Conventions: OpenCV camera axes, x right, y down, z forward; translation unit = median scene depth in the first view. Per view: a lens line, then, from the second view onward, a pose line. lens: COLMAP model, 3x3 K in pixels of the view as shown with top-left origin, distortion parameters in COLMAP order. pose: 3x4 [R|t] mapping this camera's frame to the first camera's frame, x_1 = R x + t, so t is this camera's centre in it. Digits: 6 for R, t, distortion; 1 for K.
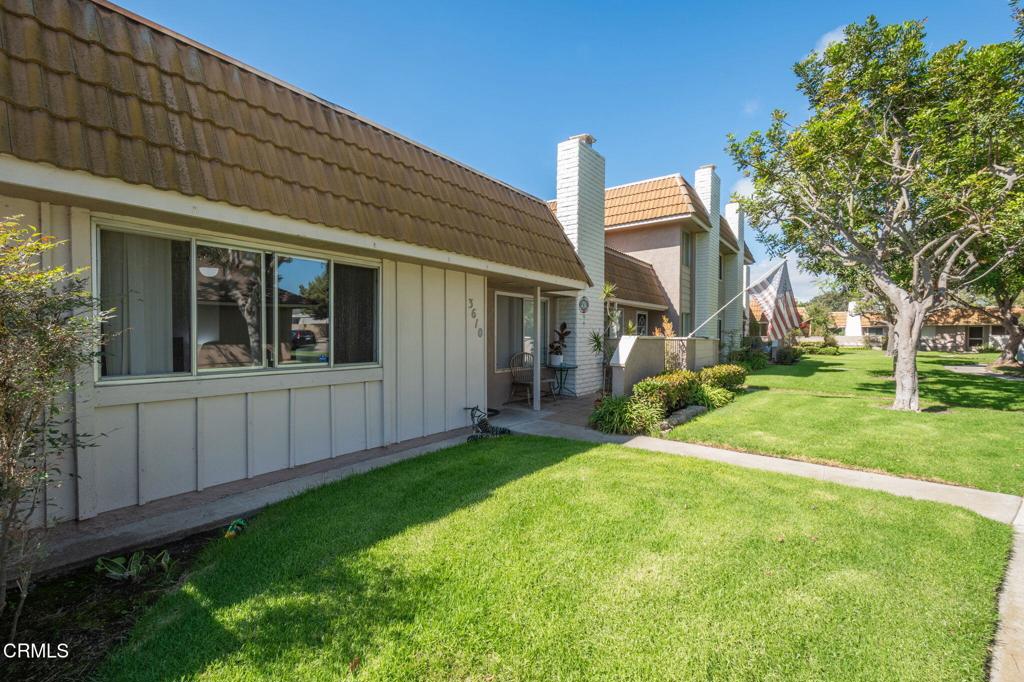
lens RADIAL K [[446.4, 0, 515.3], [0, 446.4, 341.5], [0, 0, 1]] dist [0.006567, -0.000120]
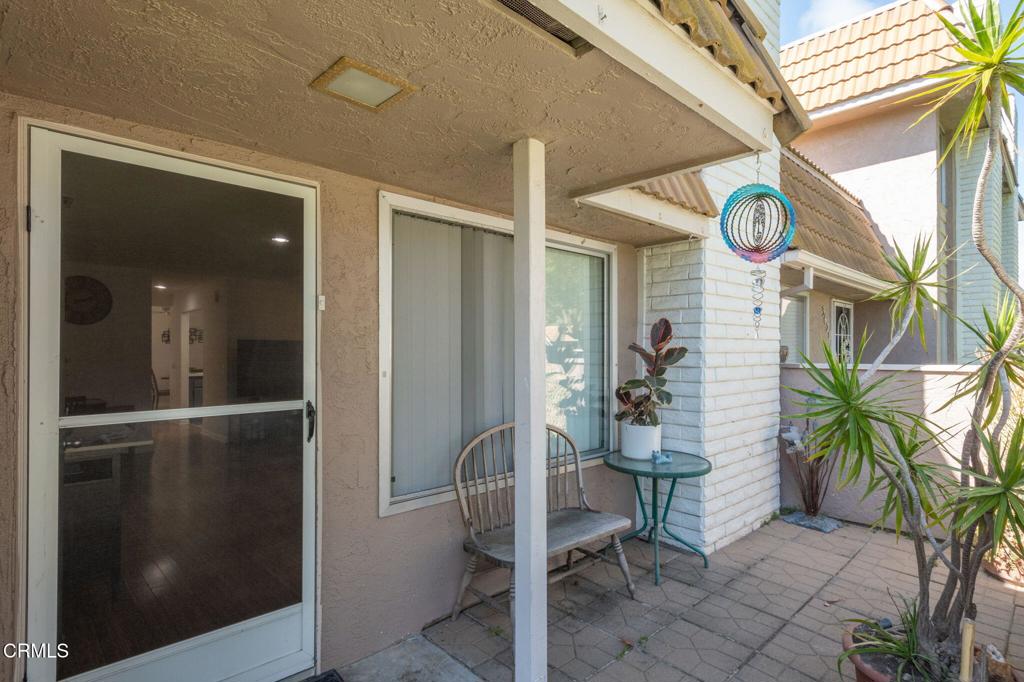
lens RADIAL K [[562.2, 0, 516.3], [0, 562.2, 341.1], [0, 0, 1]] dist [0.003769, -0.000052]
pose [[0.988163, -0.001558, -0.153397, 0.067329], [-0.002544, 0.999644, -0.026543, -0.017051], [0.153384, 0.026619, 0.987808, 0.593925]]
